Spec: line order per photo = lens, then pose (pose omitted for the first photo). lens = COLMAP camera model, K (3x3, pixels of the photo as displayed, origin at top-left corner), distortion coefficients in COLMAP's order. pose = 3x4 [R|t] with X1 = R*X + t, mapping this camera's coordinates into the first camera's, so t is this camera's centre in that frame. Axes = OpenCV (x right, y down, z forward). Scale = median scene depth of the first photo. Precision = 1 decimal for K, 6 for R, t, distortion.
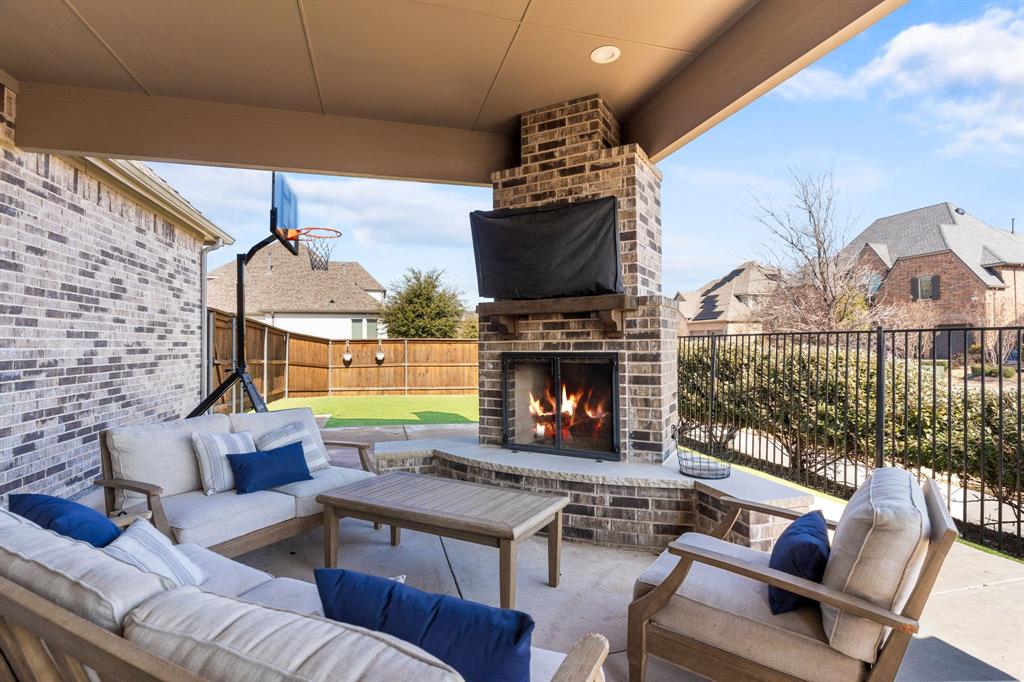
lens RADIAL K [[493.7, 0, 513.7], [0, 493.7, 336.2], [0, 0, 1]] dist [0.000664, -0.000205]
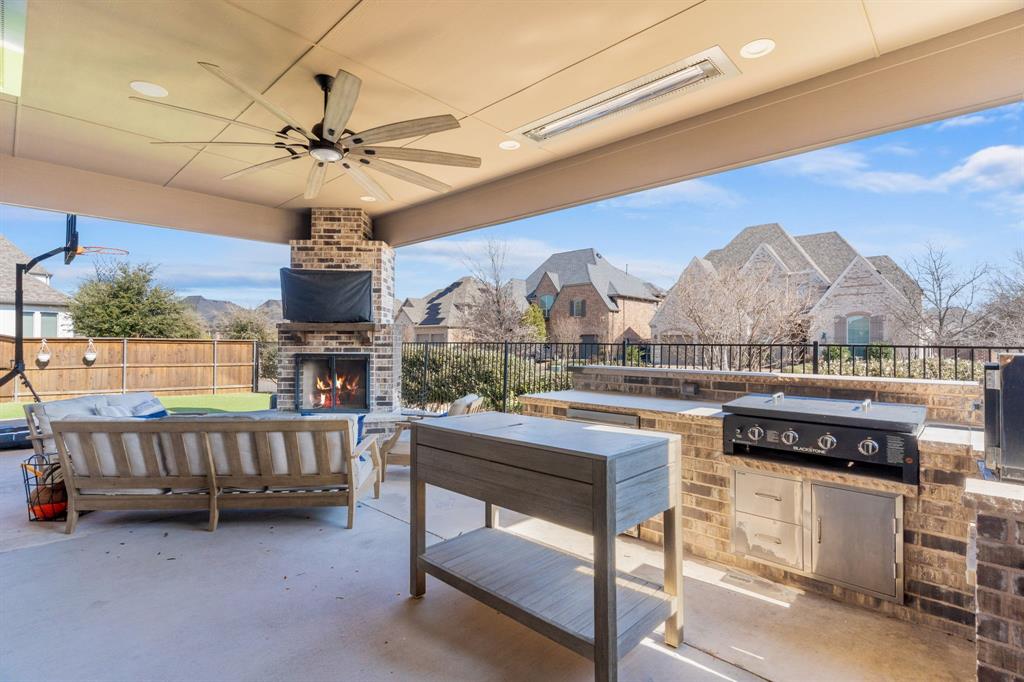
lens RADIAL K [[493.7, 0, 513.7], [0, 493.7, 336.2], [0, 0, 1]] dist [0.000664, -0.000205]
pose [[0.860196, 0.021561, 0.509507, -0.235091], [-0.020597, 0.999759, -0.007535, -0.026176], [-0.509547, -0.004012, 0.860434, -0.753306]]
